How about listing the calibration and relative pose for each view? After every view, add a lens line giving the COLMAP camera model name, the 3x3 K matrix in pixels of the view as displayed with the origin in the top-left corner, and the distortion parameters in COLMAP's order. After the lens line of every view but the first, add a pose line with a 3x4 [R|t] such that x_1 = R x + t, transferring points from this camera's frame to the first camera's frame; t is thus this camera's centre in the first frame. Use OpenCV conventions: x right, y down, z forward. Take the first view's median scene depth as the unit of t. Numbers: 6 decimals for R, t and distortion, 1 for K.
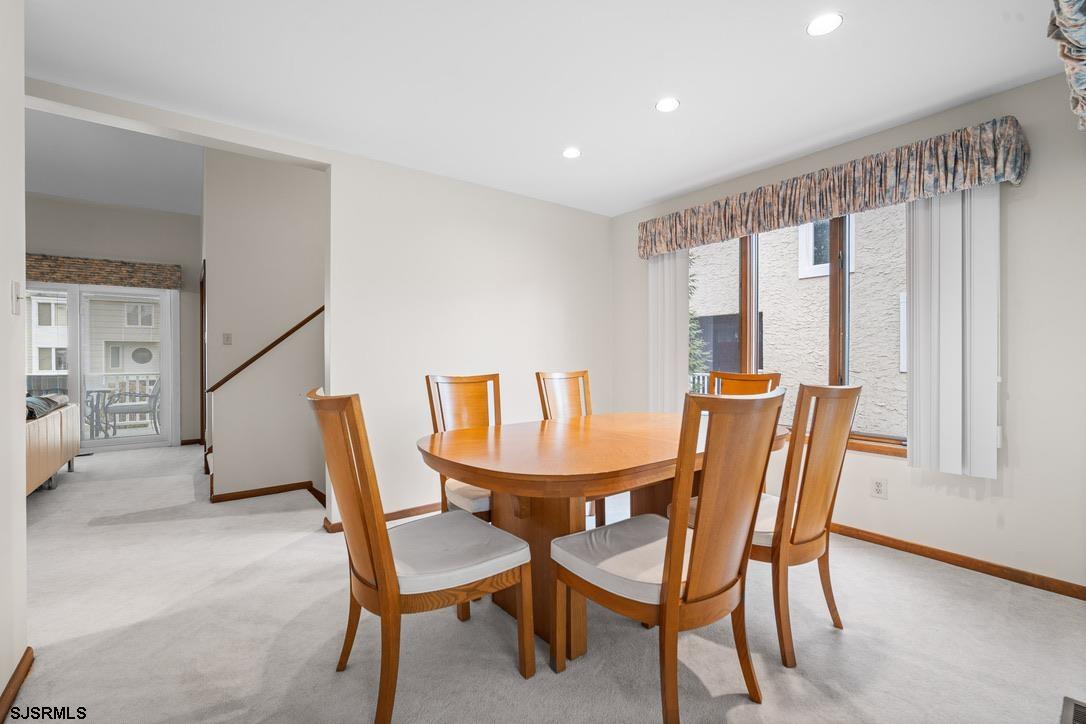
lens RADIAL K [[483.4, 0, 543.6], [0, 483.4, 357.3], [0, 0, 1]] dist [-0.002507, 0.000122]
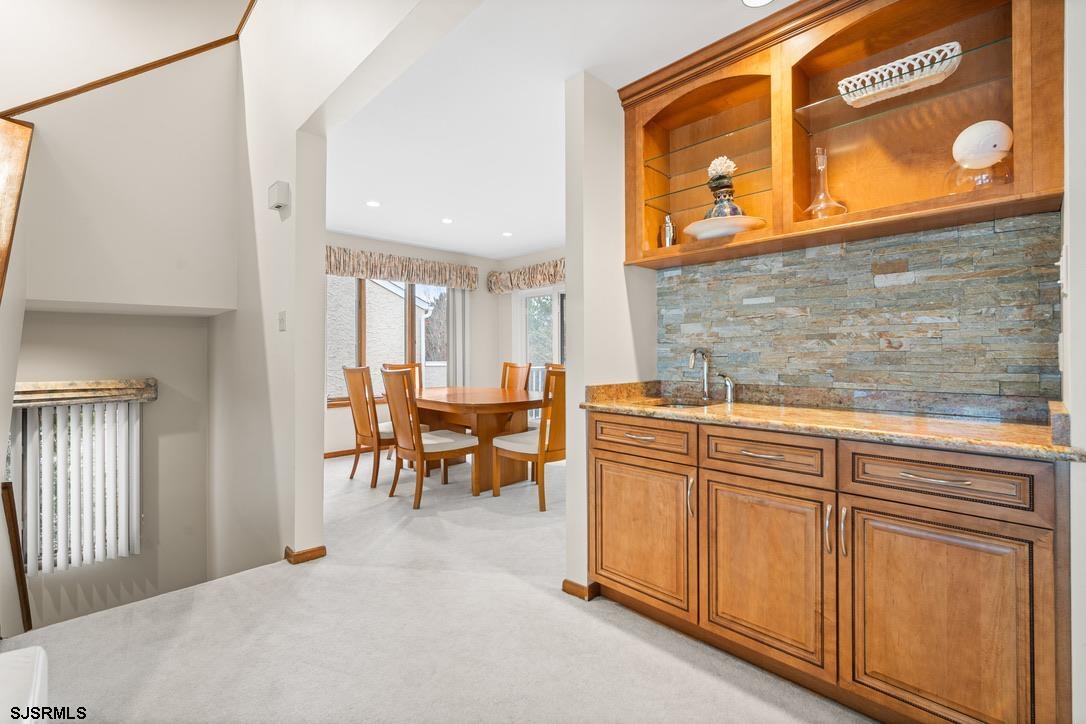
lens RADIAL K [[483.4, 0, 543.6], [0, 483.4, 357.3], [0, 0, 1]] dist [-0.002507, 0.000122]
pose [[-0.136616, -0.006041, 0.990606, -1.546334], [0.007293, 0.999948, 0.007103, 0.003648], [-0.990597, 0.008195, -0.136565, 0.826668]]
